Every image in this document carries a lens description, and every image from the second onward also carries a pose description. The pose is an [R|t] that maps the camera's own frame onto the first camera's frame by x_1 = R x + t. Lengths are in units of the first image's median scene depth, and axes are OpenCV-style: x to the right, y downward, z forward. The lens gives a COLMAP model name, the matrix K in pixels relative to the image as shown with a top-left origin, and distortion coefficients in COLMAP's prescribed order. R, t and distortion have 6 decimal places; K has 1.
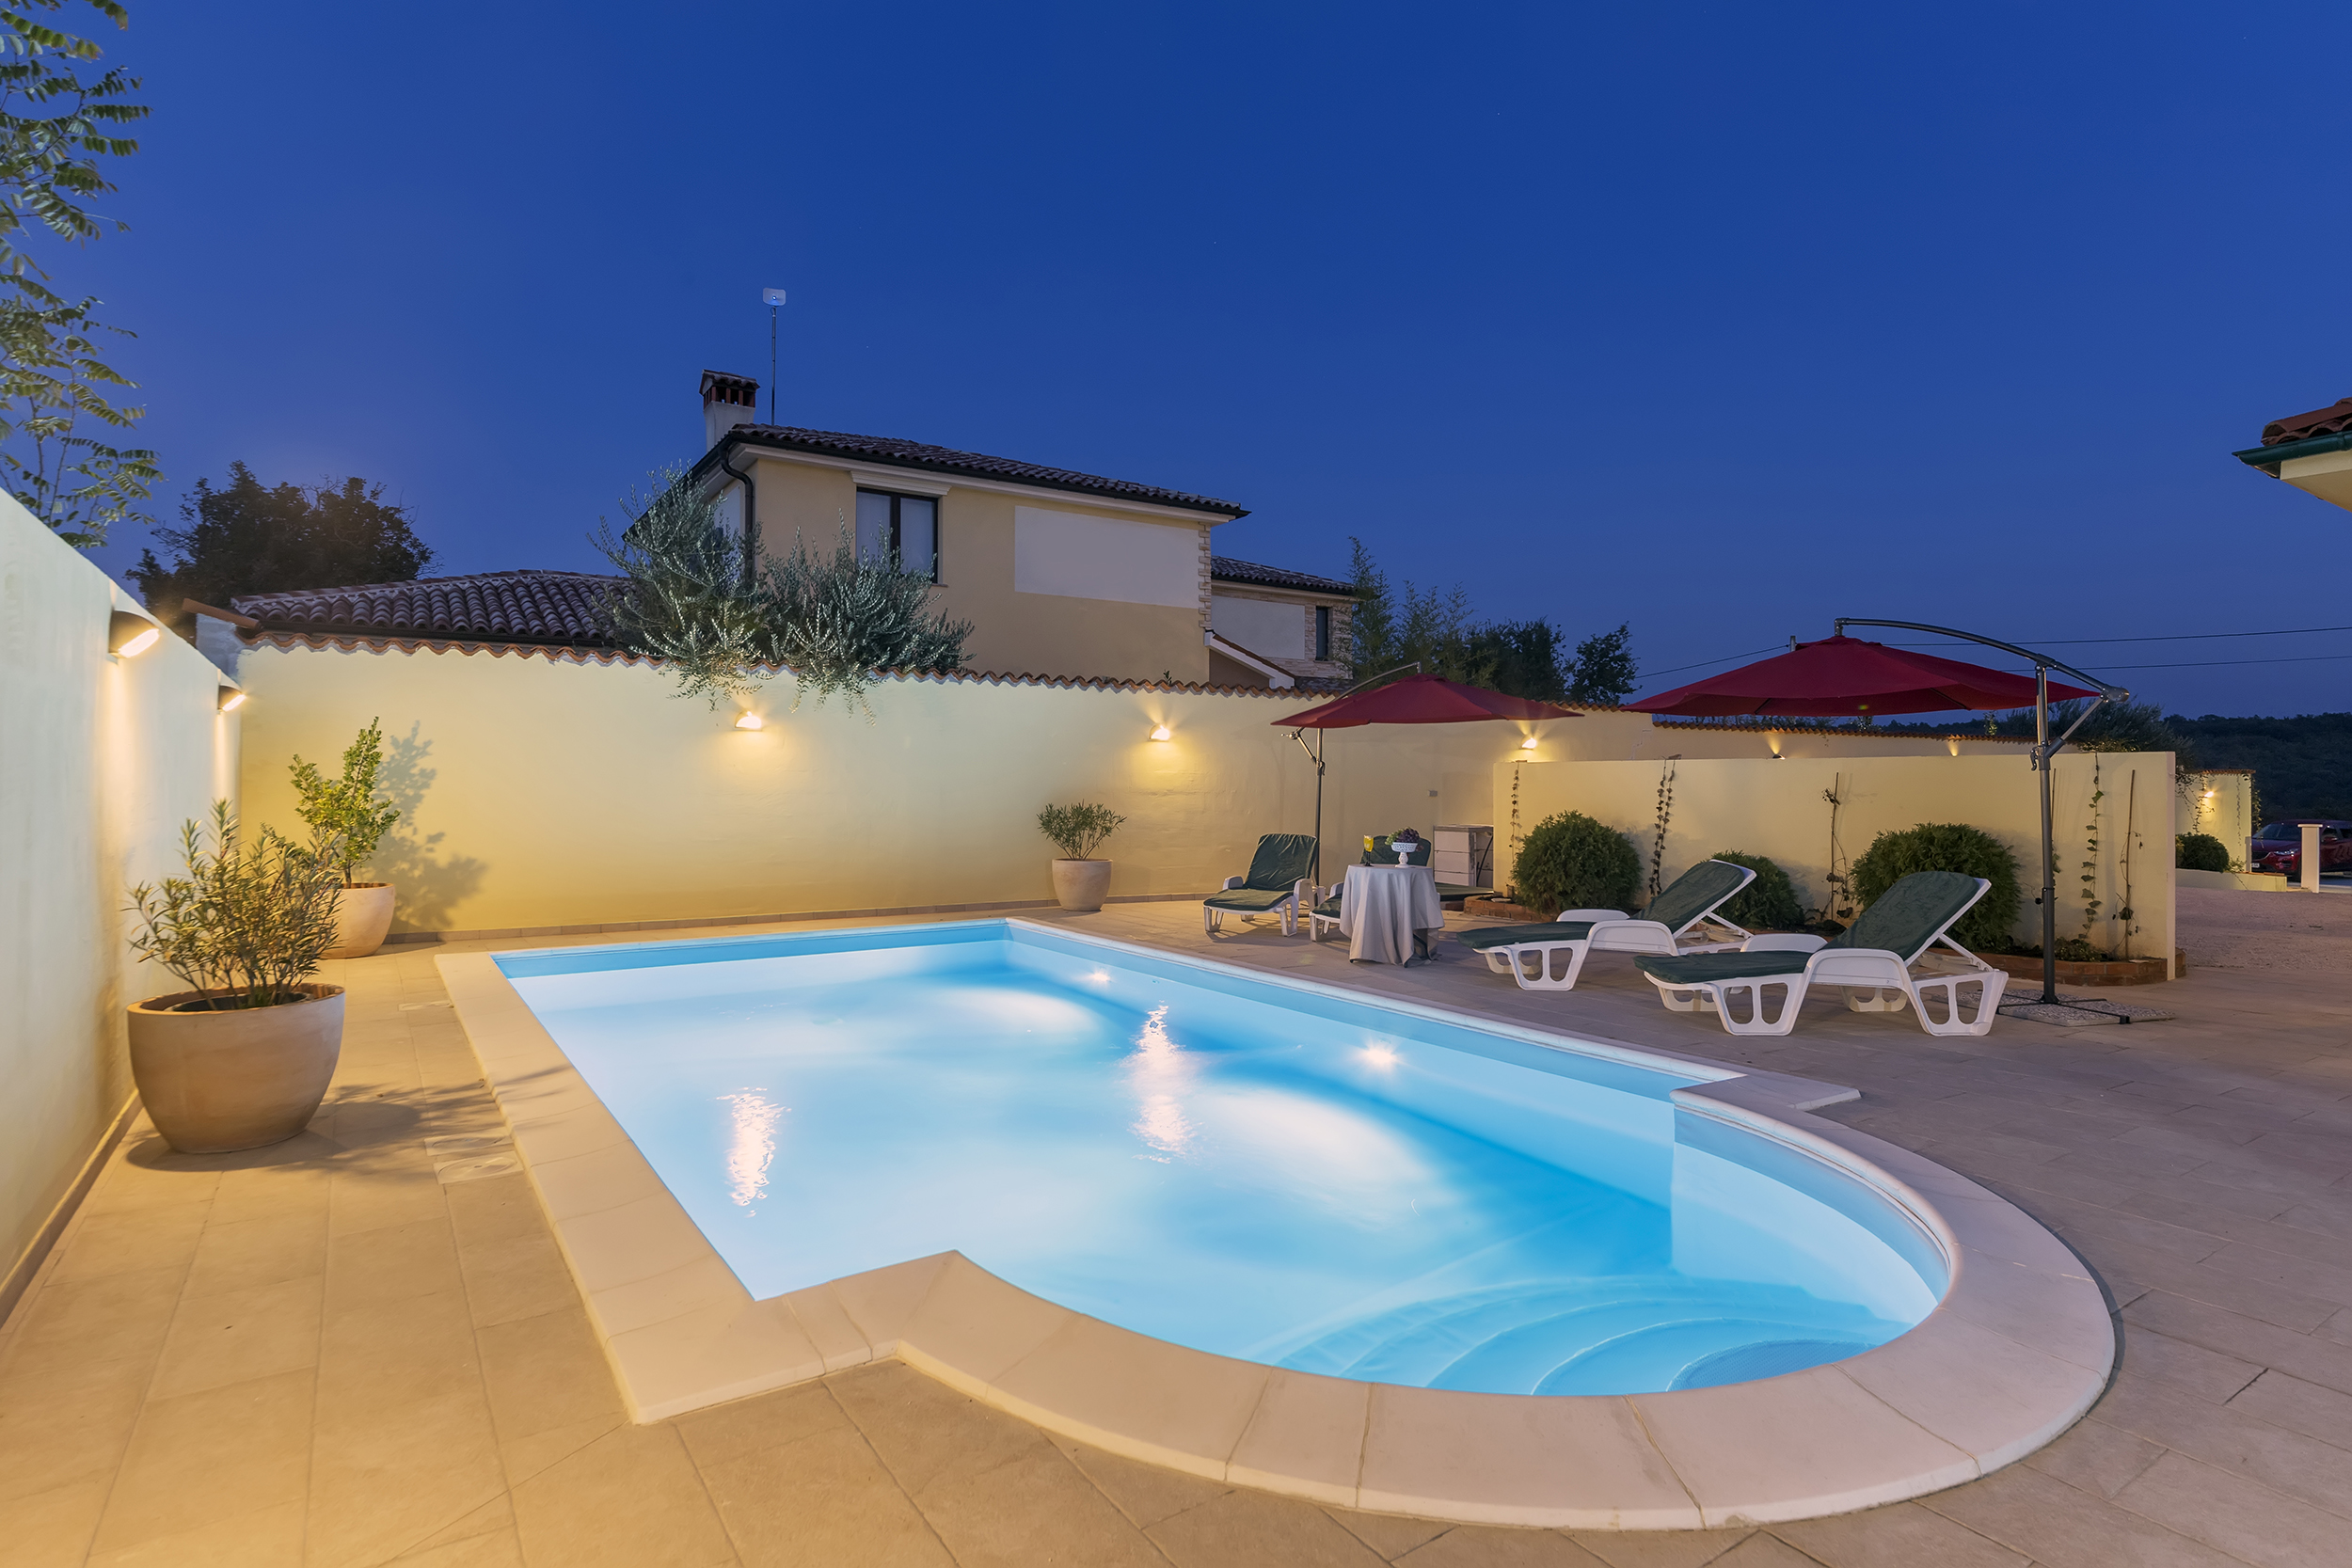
lens RADIAL K [[1242.6, 0, 1178.2], [0, 1242.6, 780.9], [0, 0, 1]] dist [-0.001076, -0.000273]
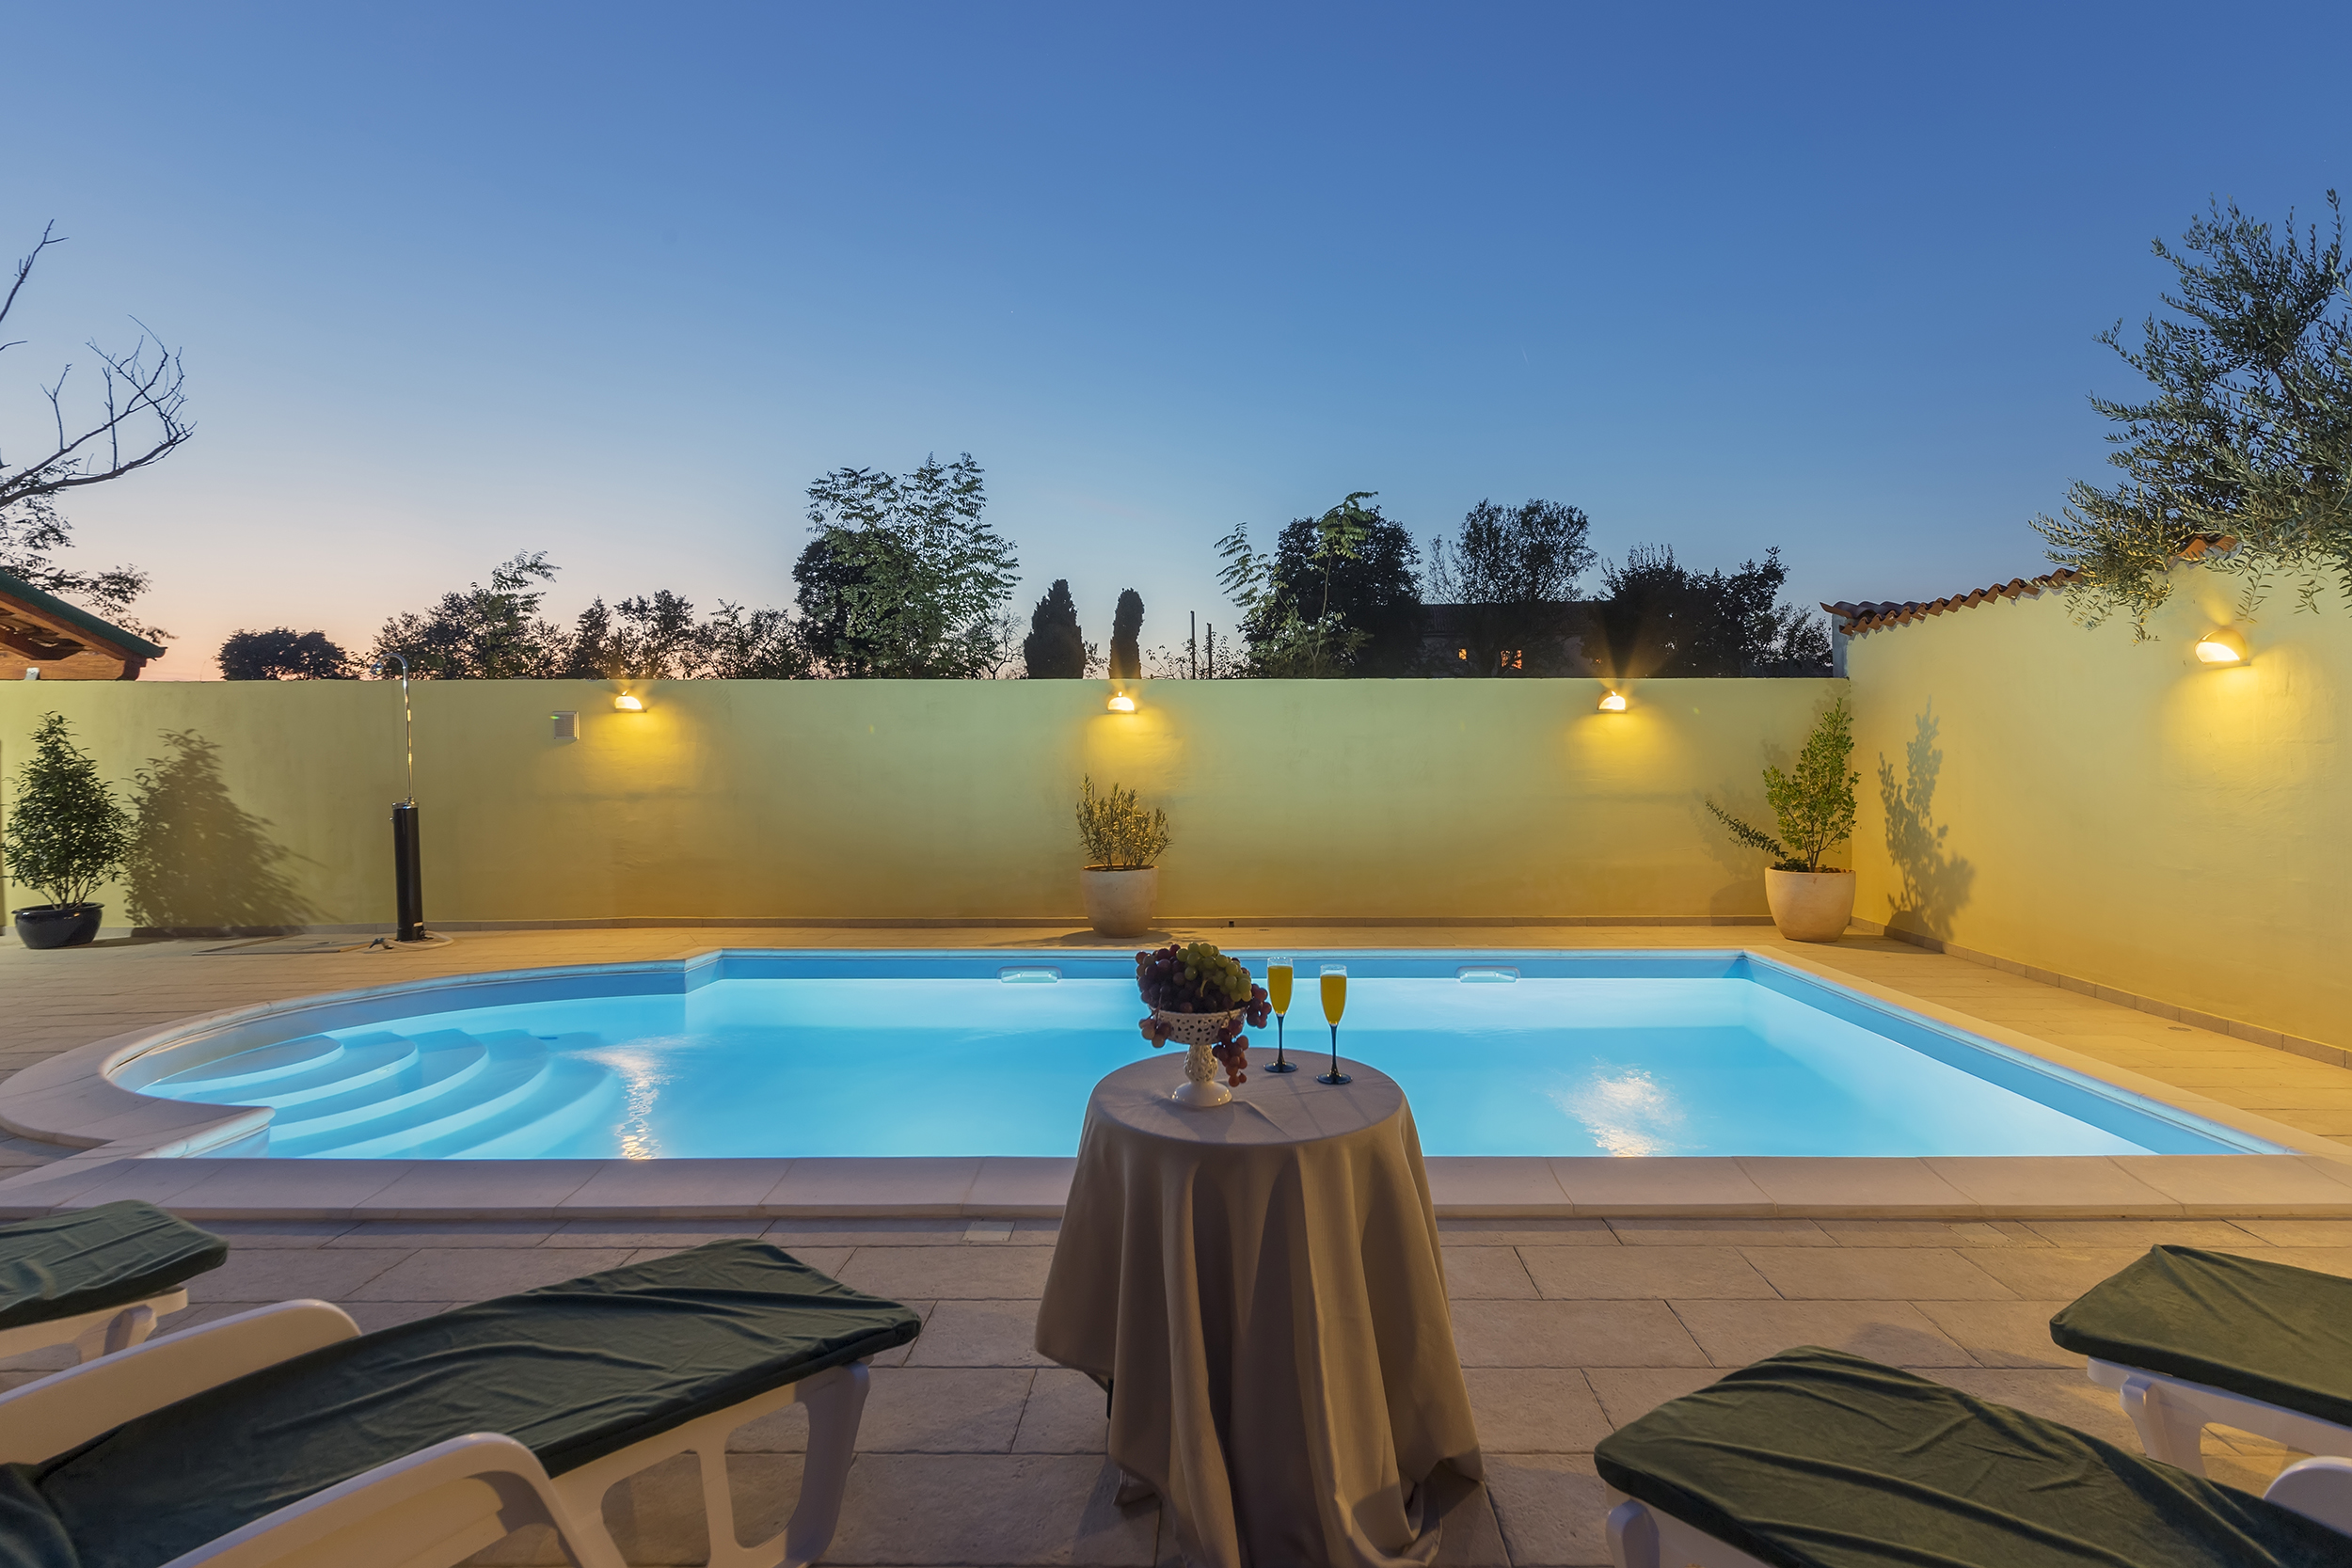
lens RADIAL K [[1091.9, 0, 1172.5], [0, 1091.9, 768.2], [0, 0, 1]] dist [-0.002366, -0.001289]
pose [[-0.569801, 0.001812, -0.821781, 0.315969], [0.000969, 0.999998, 0.001533, 0.000978], [0.821782, 0.000077, -0.569802, 0.990191]]
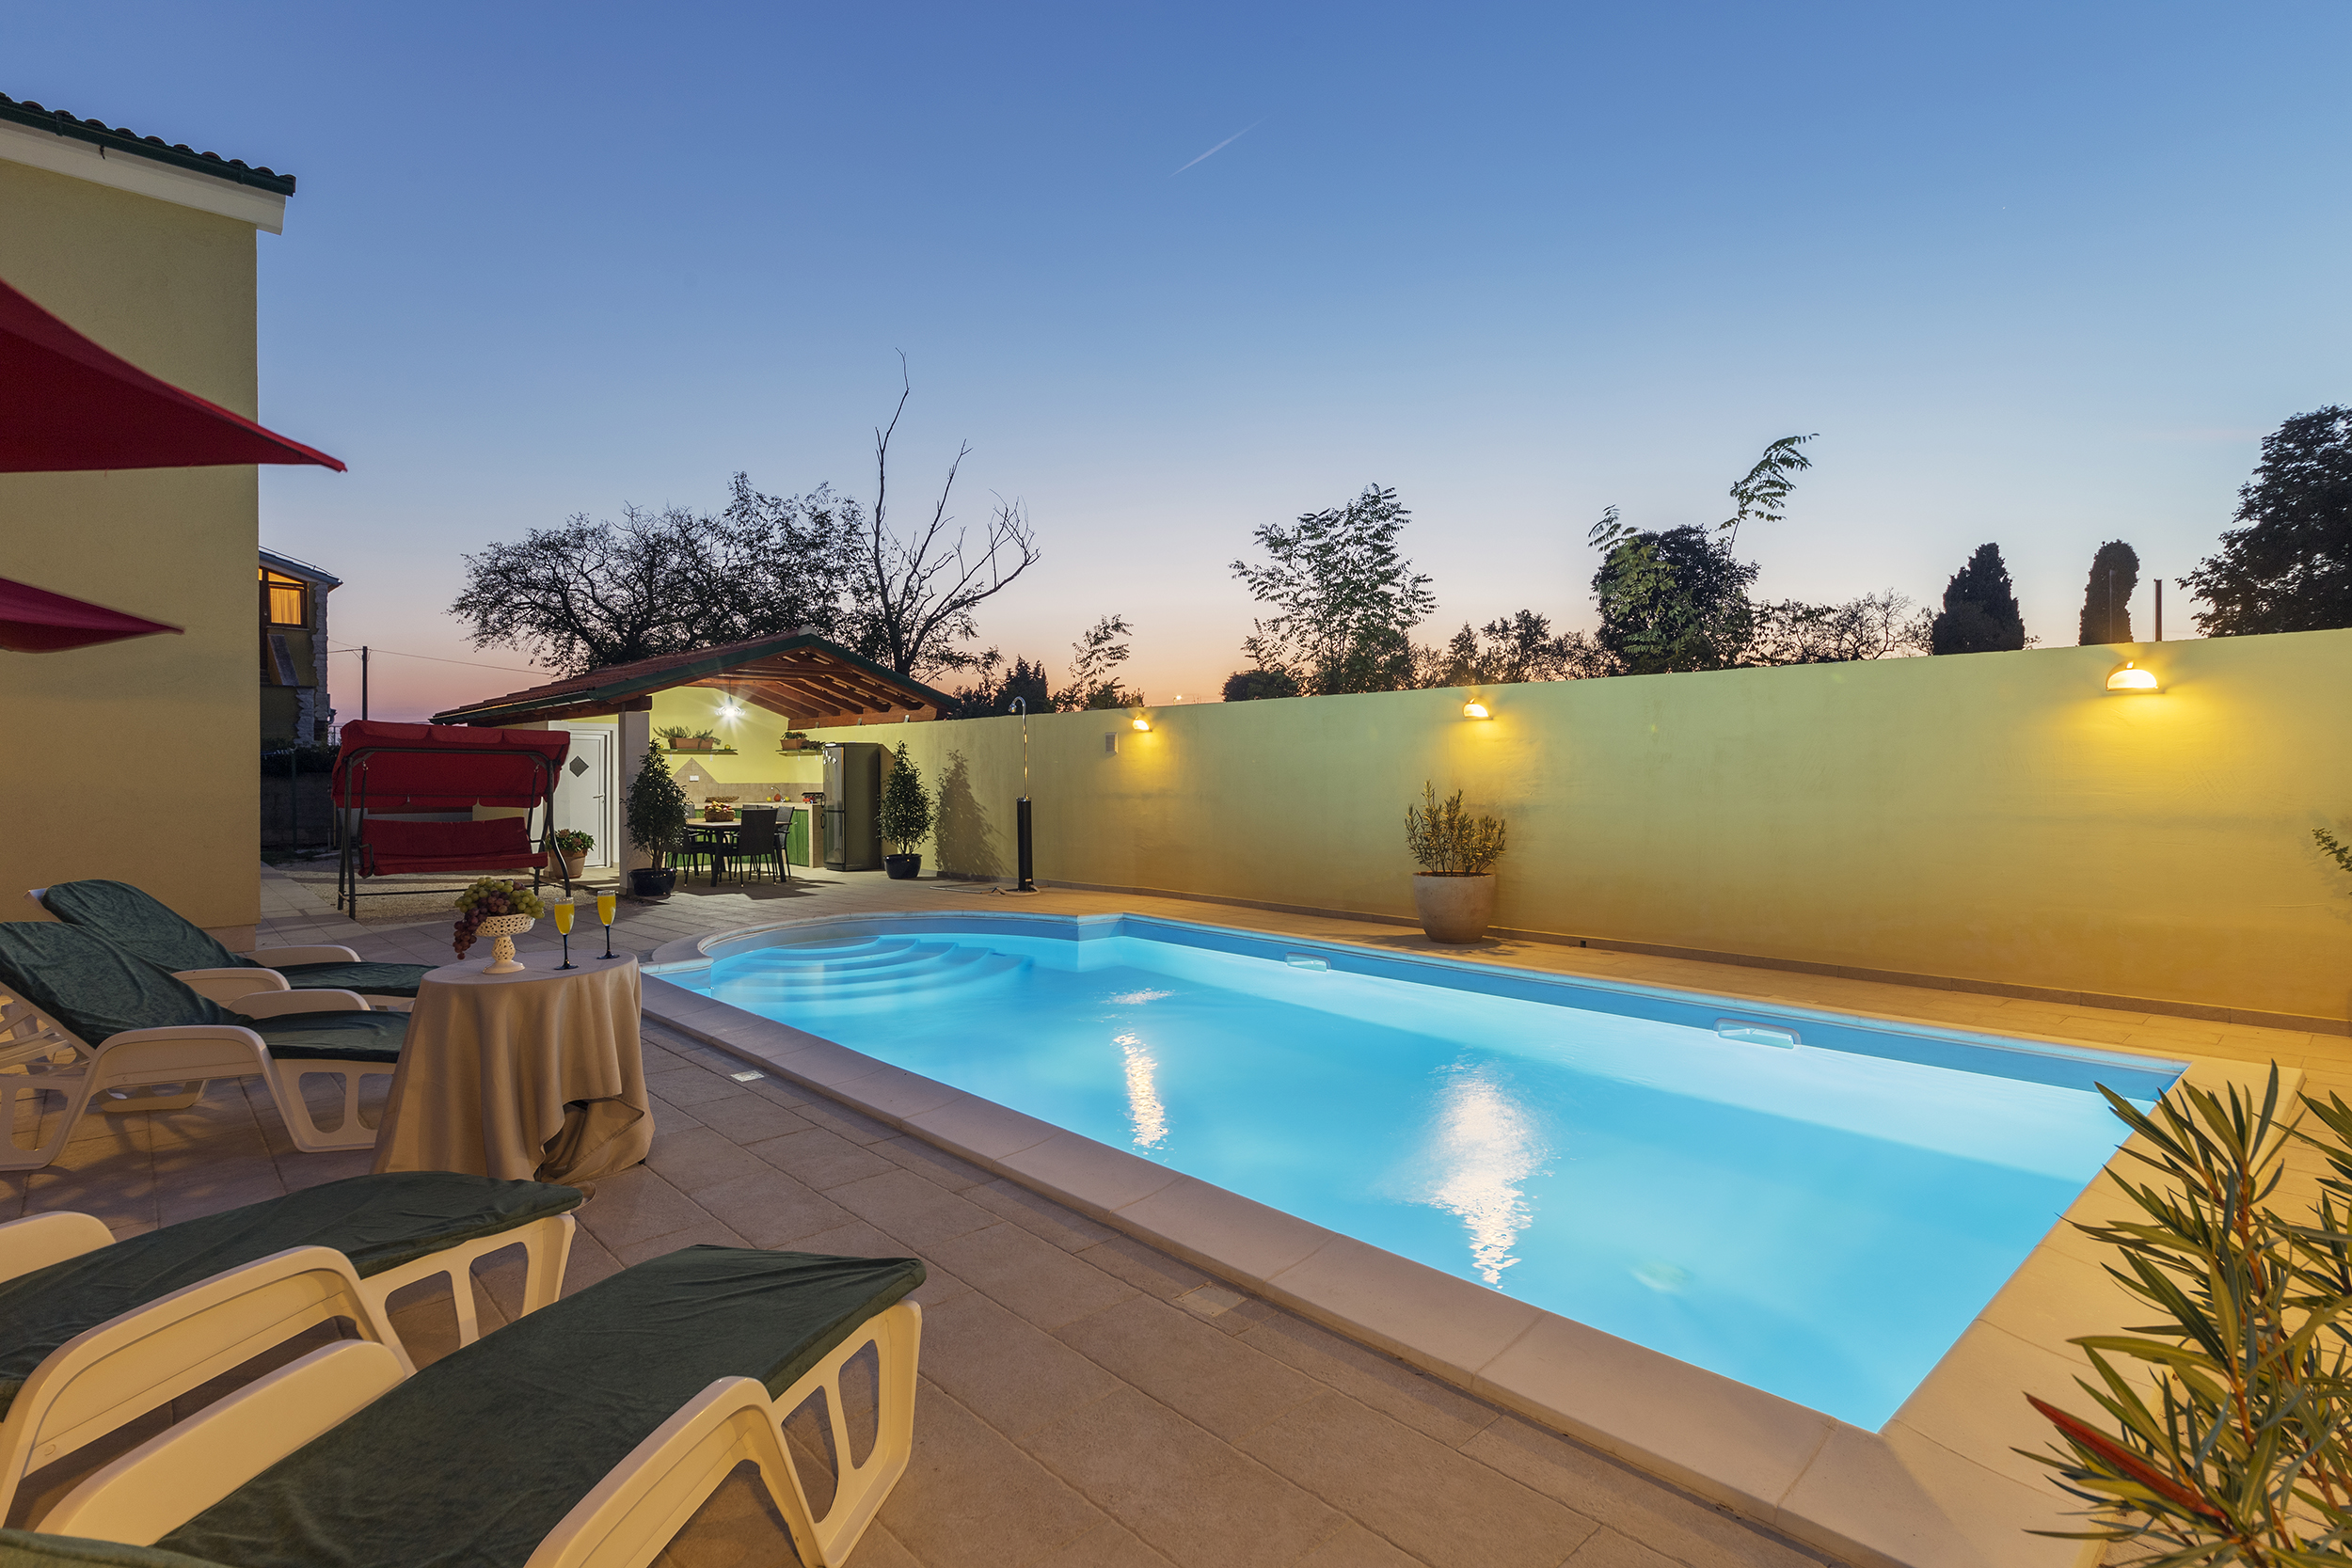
lens RADIAL K [[1064.7, 0, 1181.8], [0, 1064.7, 786.0], [0, 0, 1]] dist [-0.001129, 0.000088]
pose [[-0.984028, 0.002754, -0.177990, -0.015263], [0.000633, 0.999928, 0.011974, 0.000864], [0.178010, 0.011670, -0.983959, 1.264876]]
